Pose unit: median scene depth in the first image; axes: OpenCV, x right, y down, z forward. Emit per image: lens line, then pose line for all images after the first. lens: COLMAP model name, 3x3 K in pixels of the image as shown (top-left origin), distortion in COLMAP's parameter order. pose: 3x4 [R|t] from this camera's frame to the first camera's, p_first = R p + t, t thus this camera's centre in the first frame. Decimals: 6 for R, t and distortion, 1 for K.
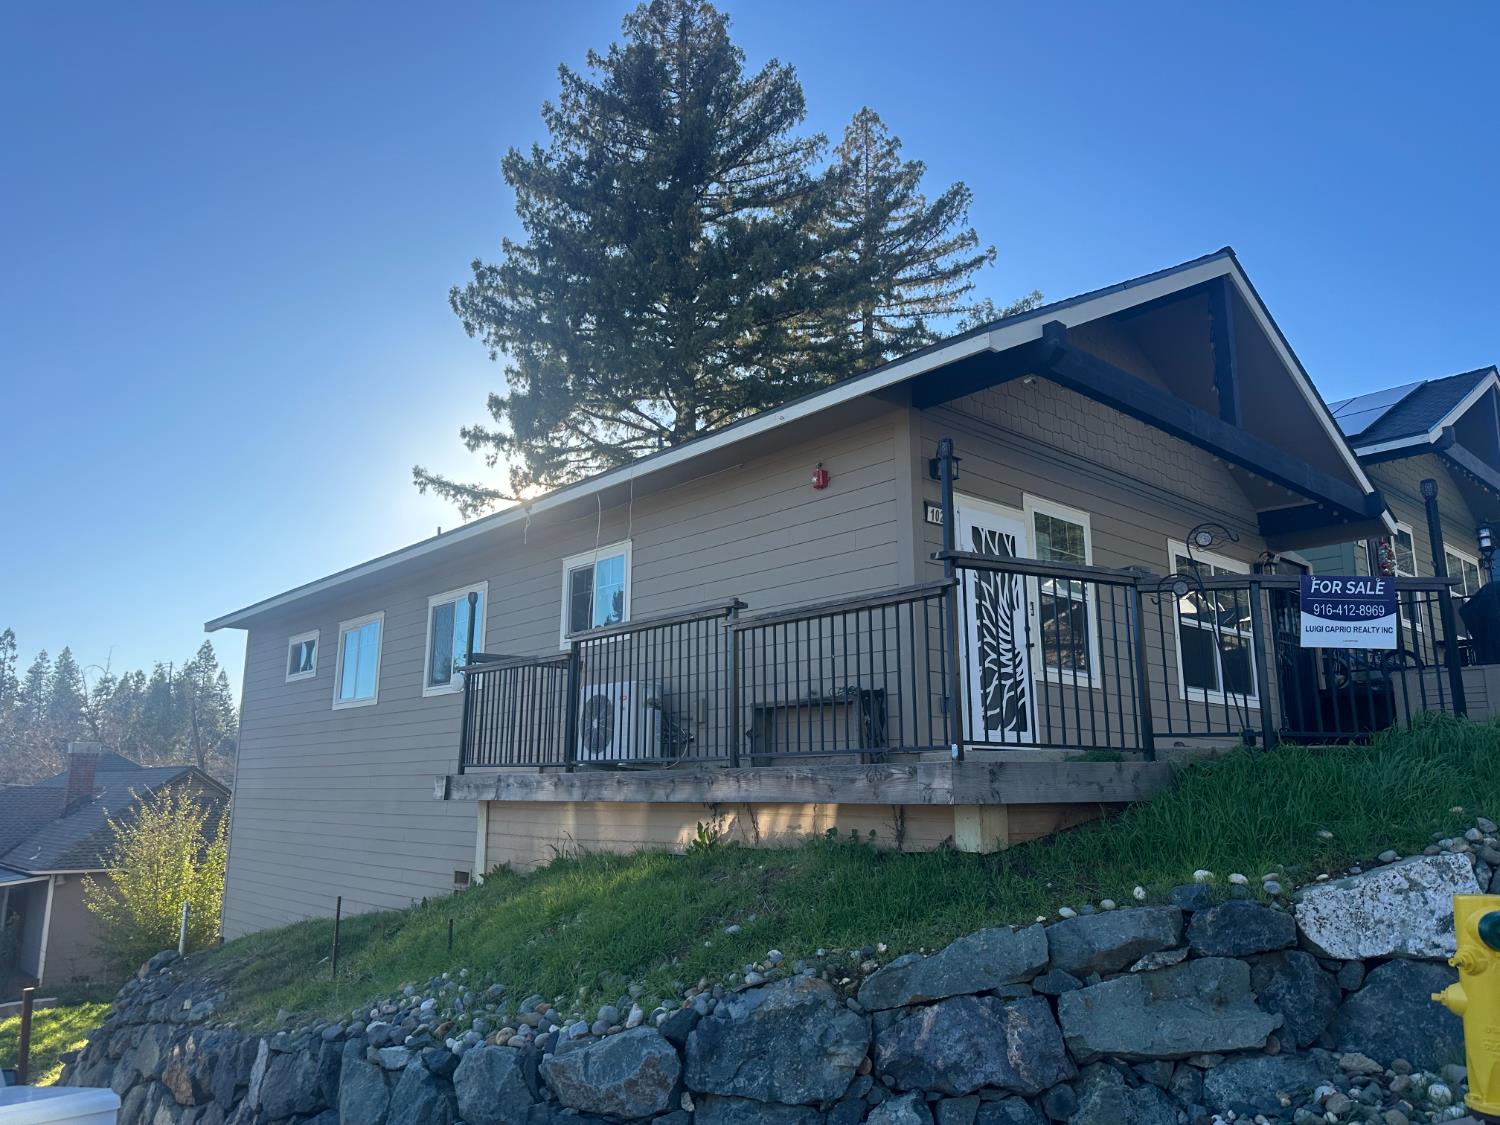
lens RADIAL K [[1067.7, 0, 750.0], [0, 1067.7, 562.5], [0, 0, 1]] dist [0.041090, -0.000319]
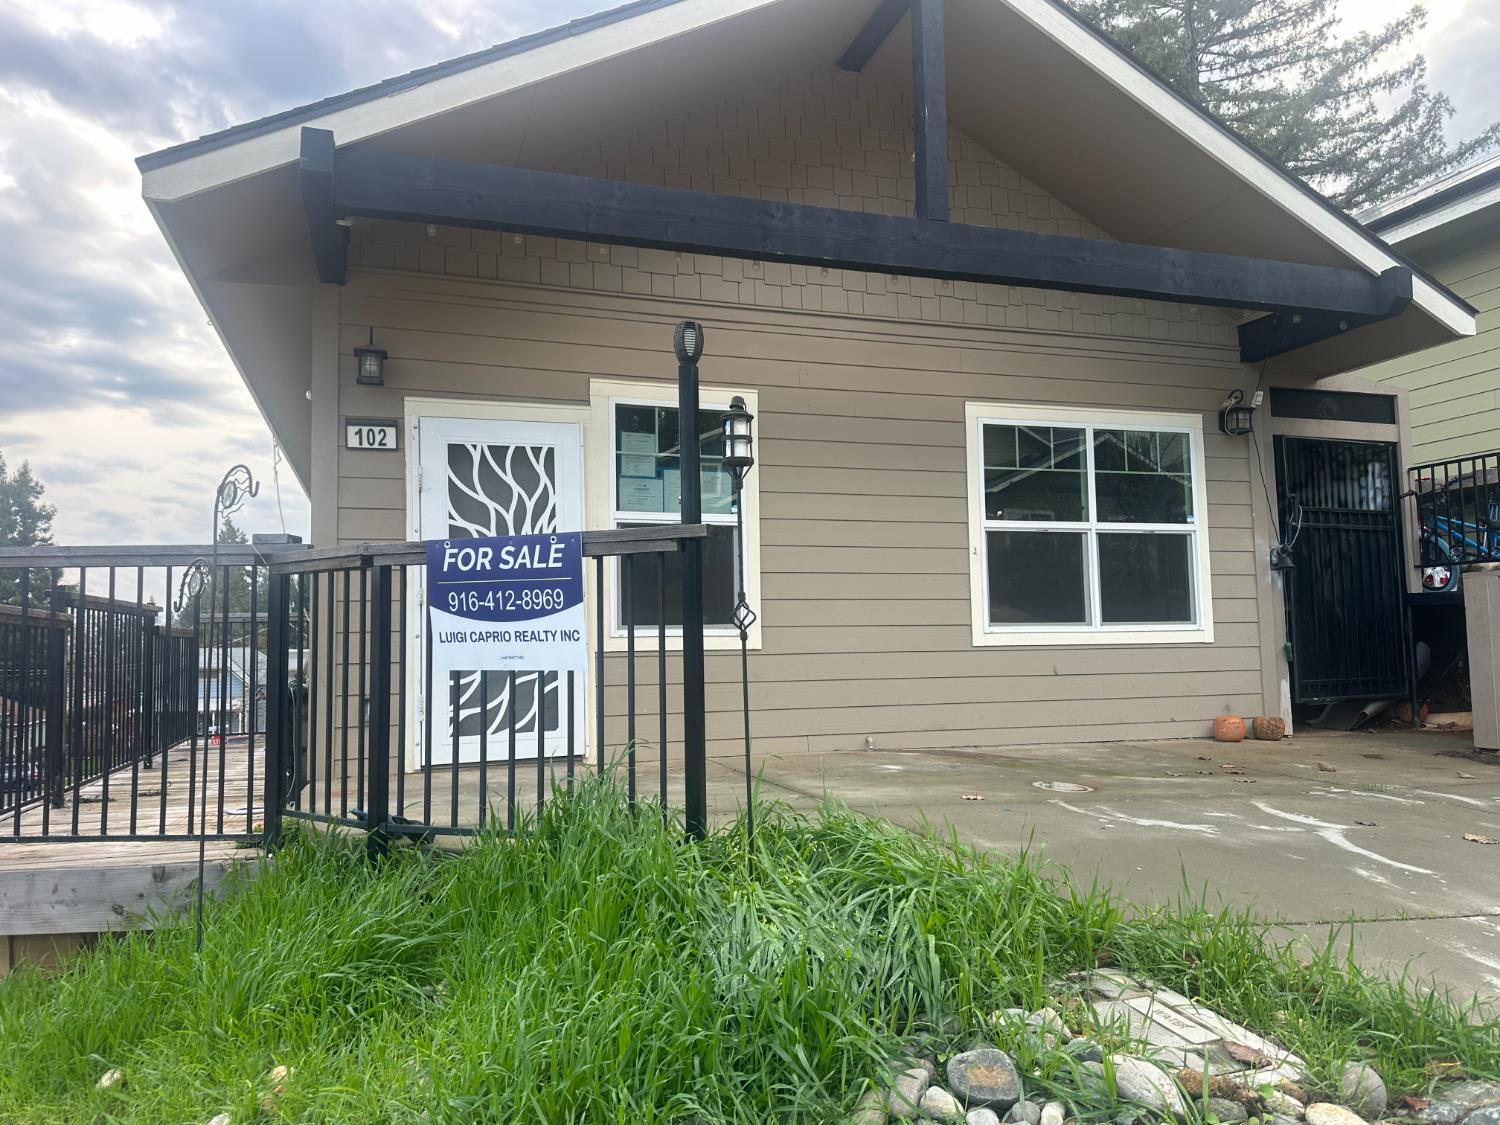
lens RADIAL K [[1067.7, 0, 750.0], [0, 1067.7, 562.5], [0, 0, 1]] dist [0.041090, -0.000319]
pose [[0.915535, -0.050345, -0.399075, 0.660423], [0.102586, 0.988552, 0.110638, -0.015425], [0.388936, -0.142232, 0.910219, 0.429085]]
